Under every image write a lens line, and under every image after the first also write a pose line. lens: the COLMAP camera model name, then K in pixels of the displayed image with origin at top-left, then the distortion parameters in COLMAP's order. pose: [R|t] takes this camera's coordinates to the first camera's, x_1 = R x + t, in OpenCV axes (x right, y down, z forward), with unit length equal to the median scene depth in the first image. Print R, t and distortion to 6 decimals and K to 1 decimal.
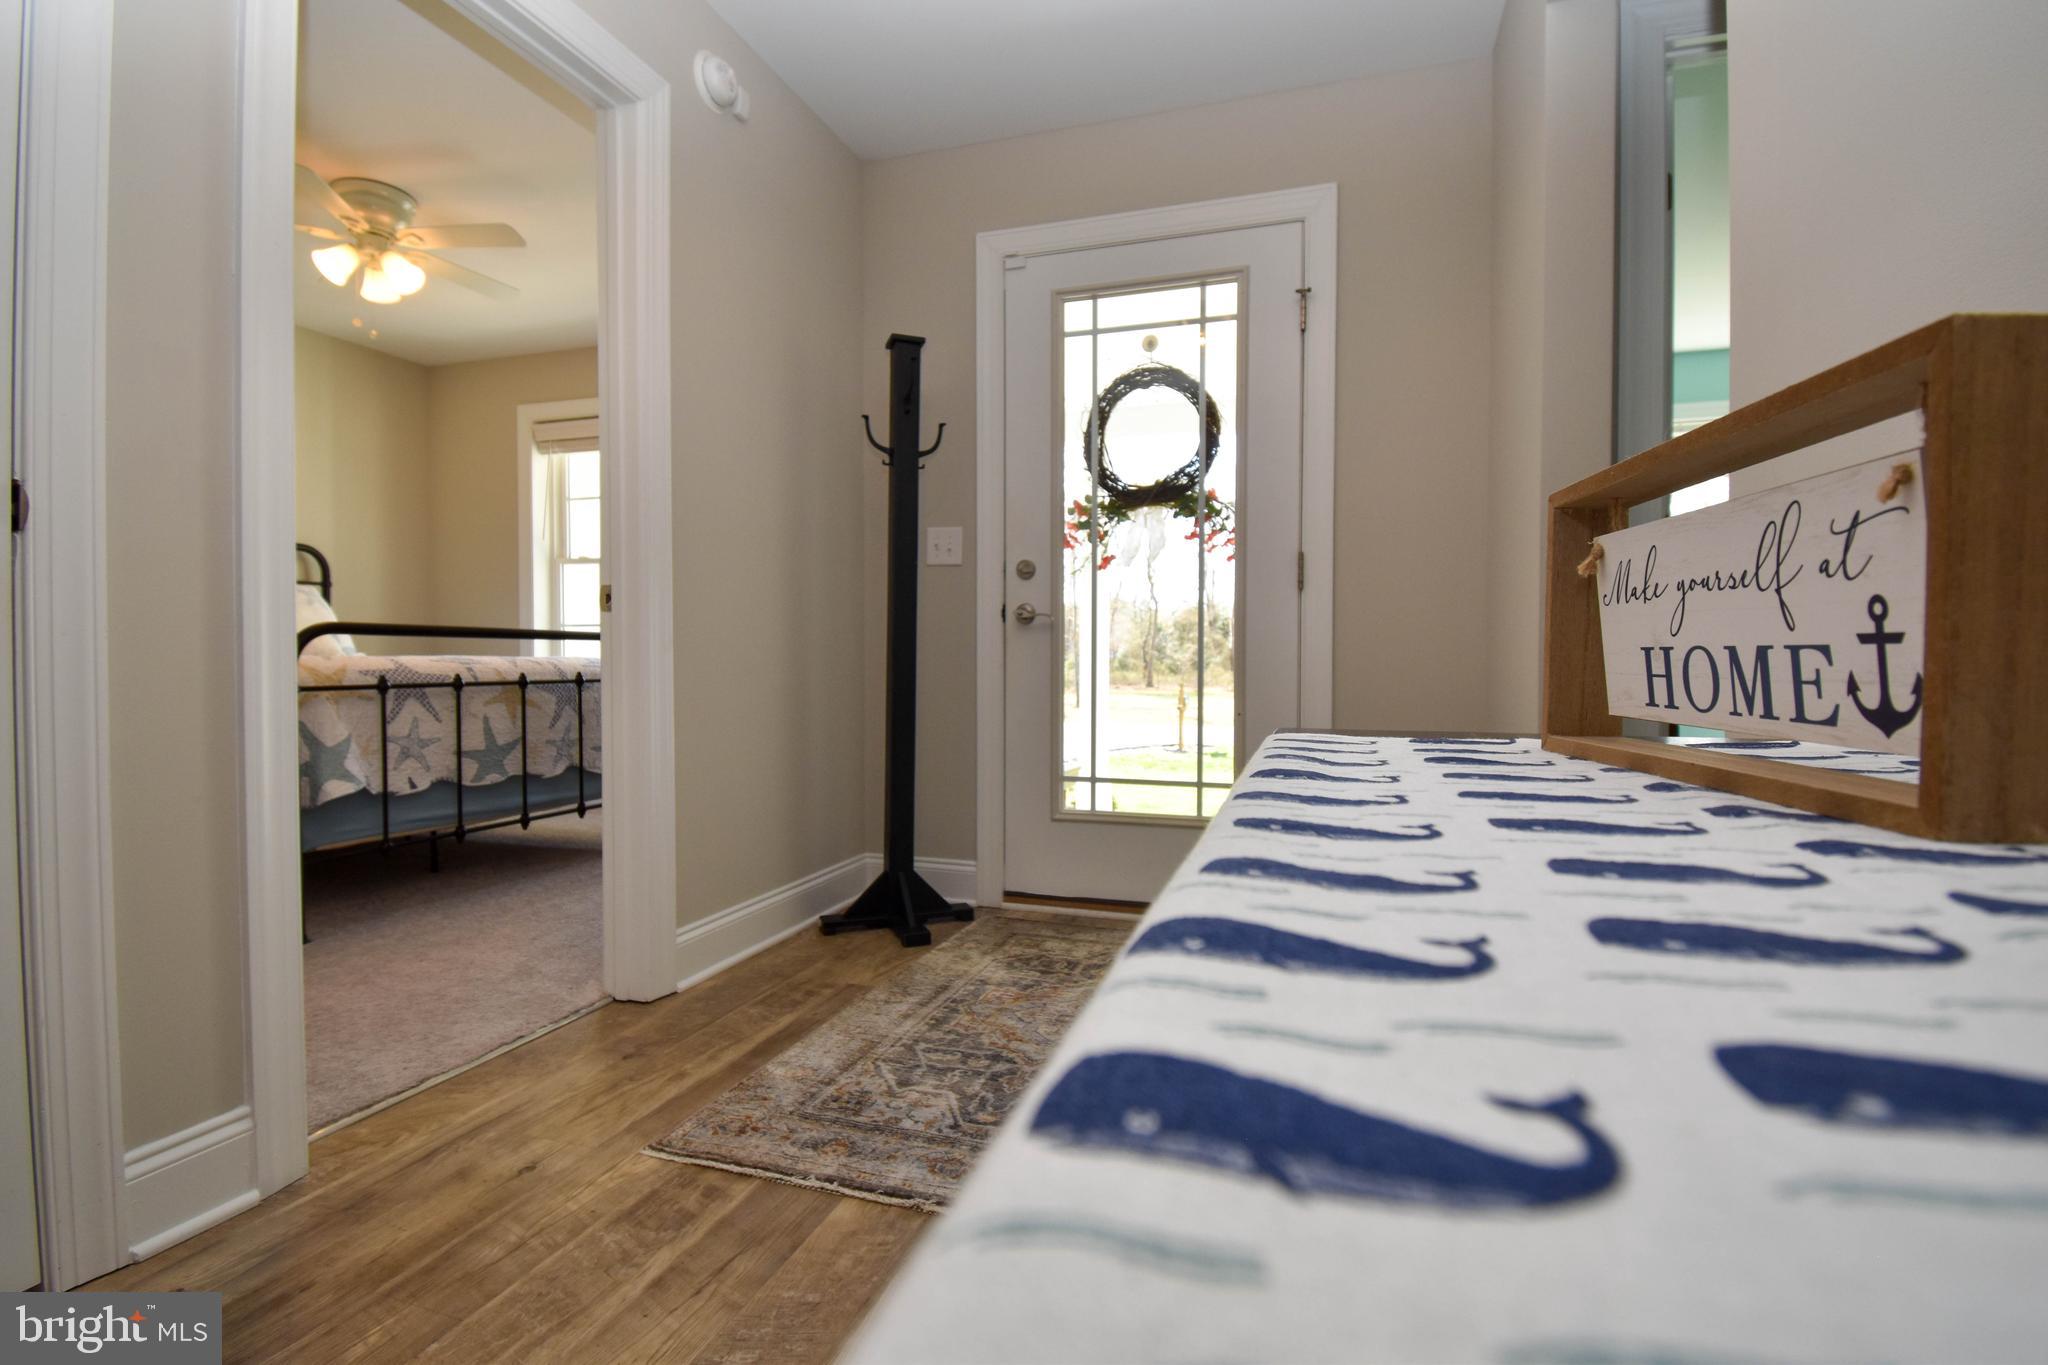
lens RADIAL K [[943.3, 0, 1029.9], [0, 943.3, 676.4], [0, 0, 1]] dist [0.025967, -0.036533]
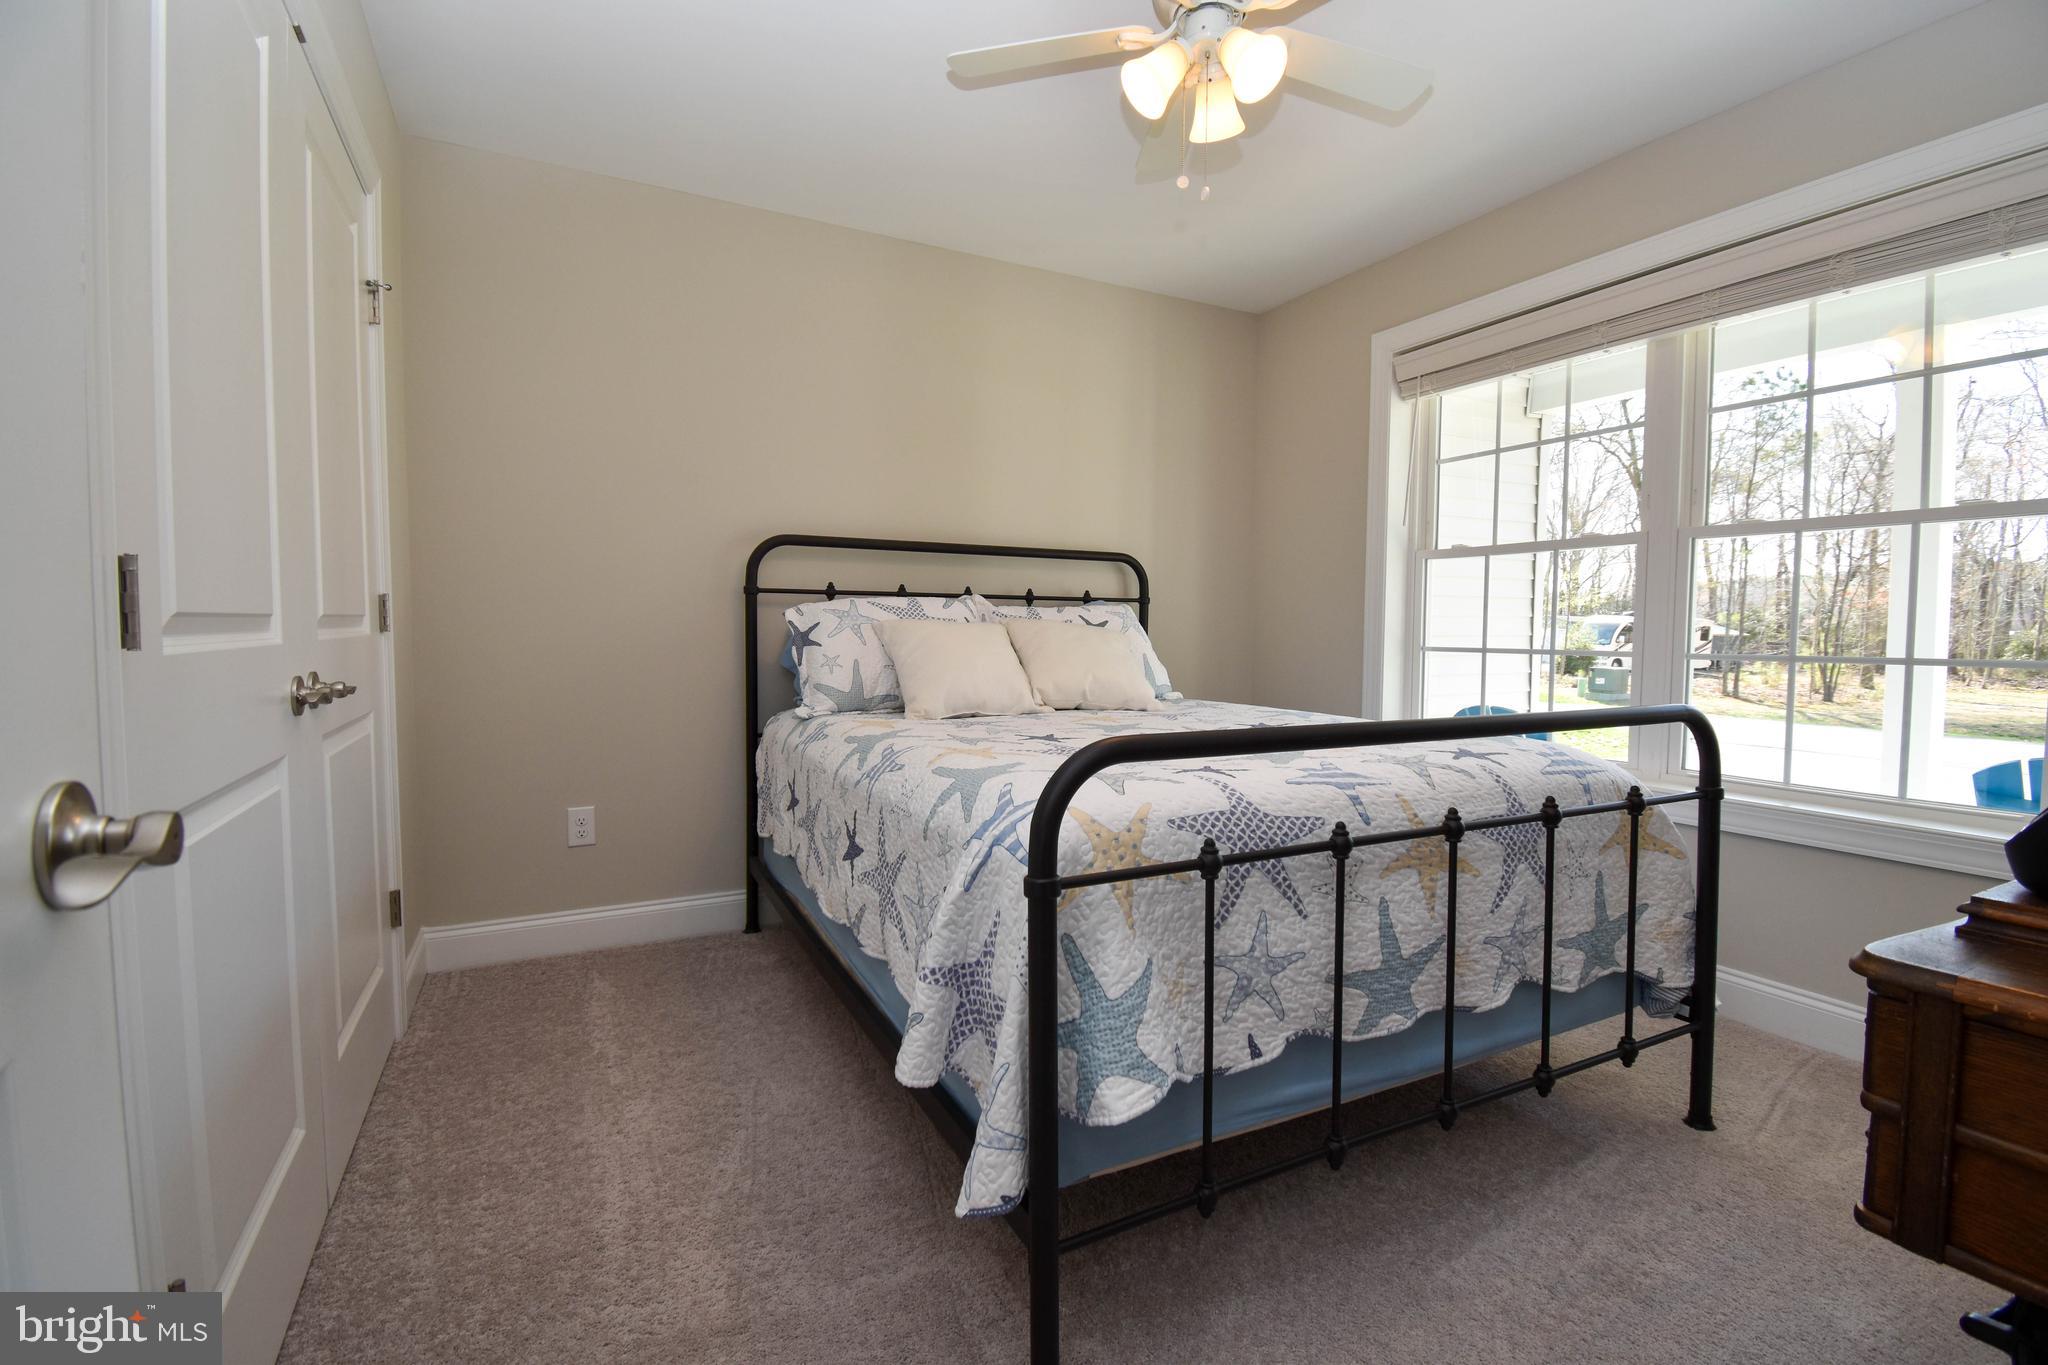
lens RADIAL K [[908.7, 0, 1027.1], [0, 908.7, 676.1], [0, 0, 1]] dist [0.021166, -0.026063]
pose [[0.710151, 0.039597, -0.702935, -0.411929], [-0.018376, 0.999120, 0.037716, -0.094227], [0.703809, -0.013867, 0.710253, 0.585500]]
